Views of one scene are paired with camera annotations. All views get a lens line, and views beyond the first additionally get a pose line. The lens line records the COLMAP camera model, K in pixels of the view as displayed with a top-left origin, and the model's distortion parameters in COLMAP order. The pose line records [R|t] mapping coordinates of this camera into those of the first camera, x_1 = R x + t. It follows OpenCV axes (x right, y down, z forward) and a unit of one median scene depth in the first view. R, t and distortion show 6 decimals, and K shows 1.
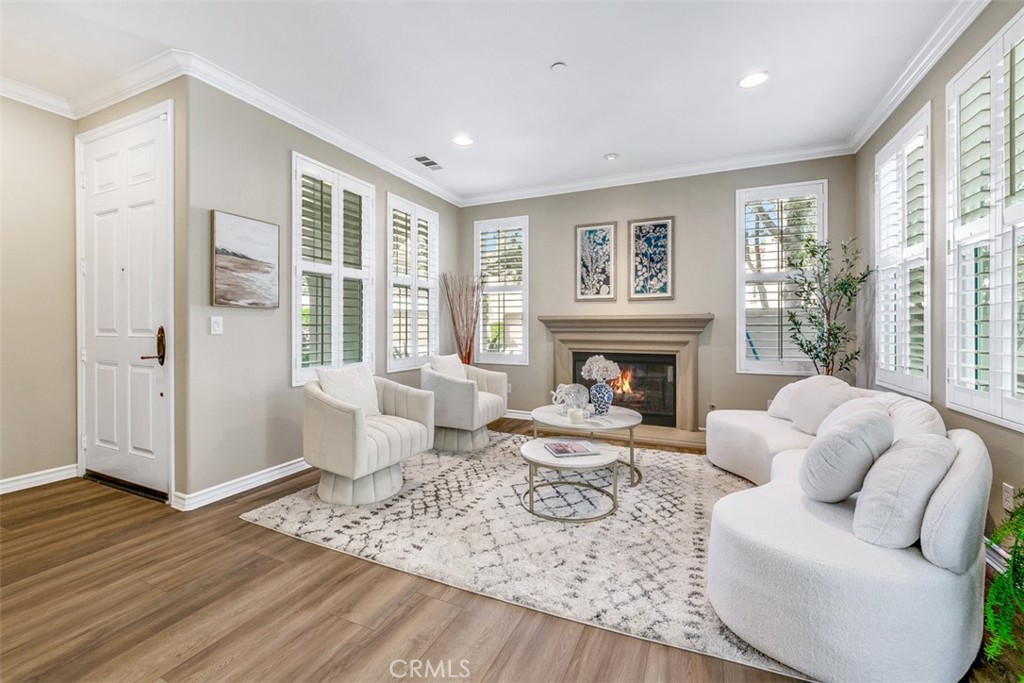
lens RADIAL K [[432.2, 0, 489.8], [0, 432.2, 329.0], [0, 0, 1]] dist [0.001221, 0.000179]
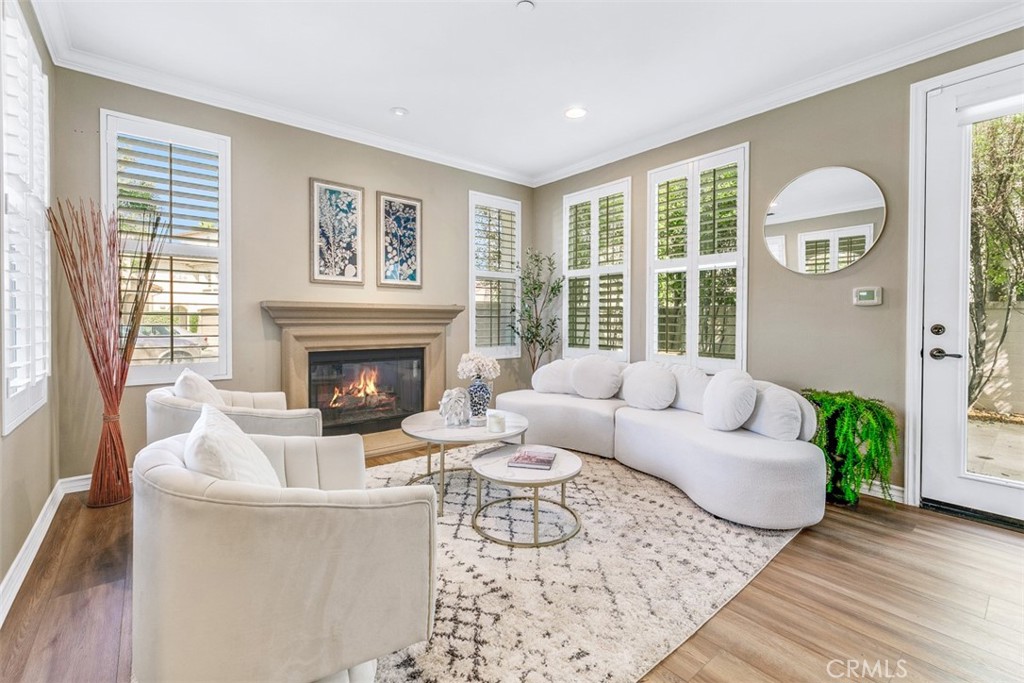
lens RADIAL K [[472.9, 0, 512.9], [0, 472.9, 324.0], [0, 0, 1]] dist [0.013843, -0.000043]
pose [[0.393626, -0.008355, 0.919233, -0.439215], [0.002539, 0.999965, 0.008001, 0.000178], [-0.919267, -0.000815, 0.393633, 0.414029]]
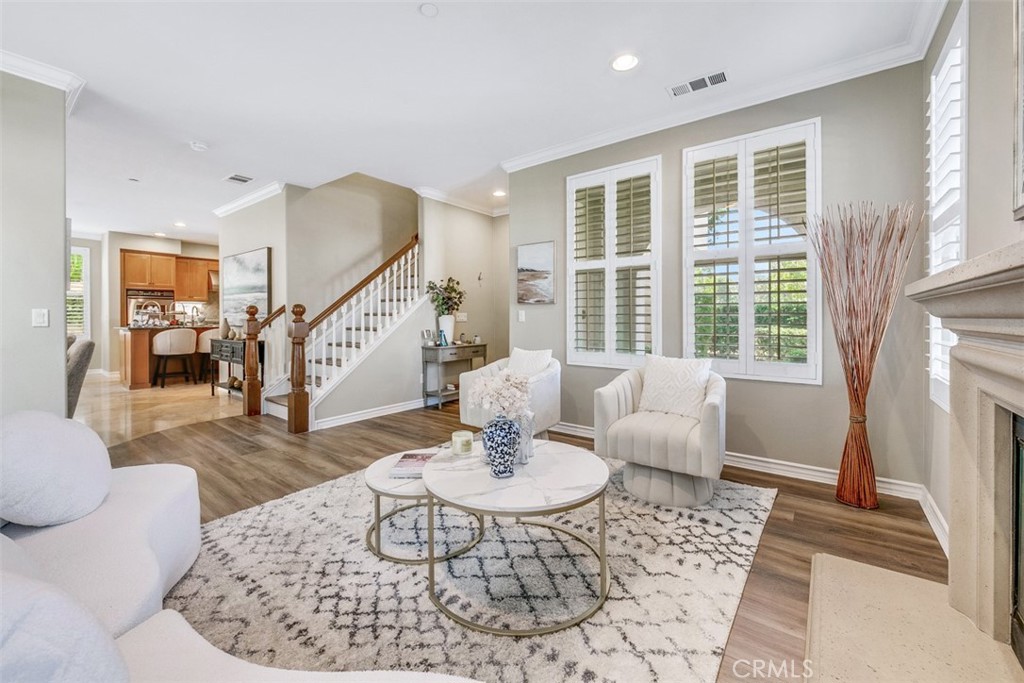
lens RADIAL K [[412.4, 0, 509.6], [0, 412.4, 317.6], [0, 0, 1]] dist [-0.001241, -0.000132]
pose [[-0.208919, 0.000970, -0.977932, 0.577148], [-0.002804, 0.999995, 0.001591, -0.003681], [0.977929, 0.003075, -0.208915, 0.832520]]
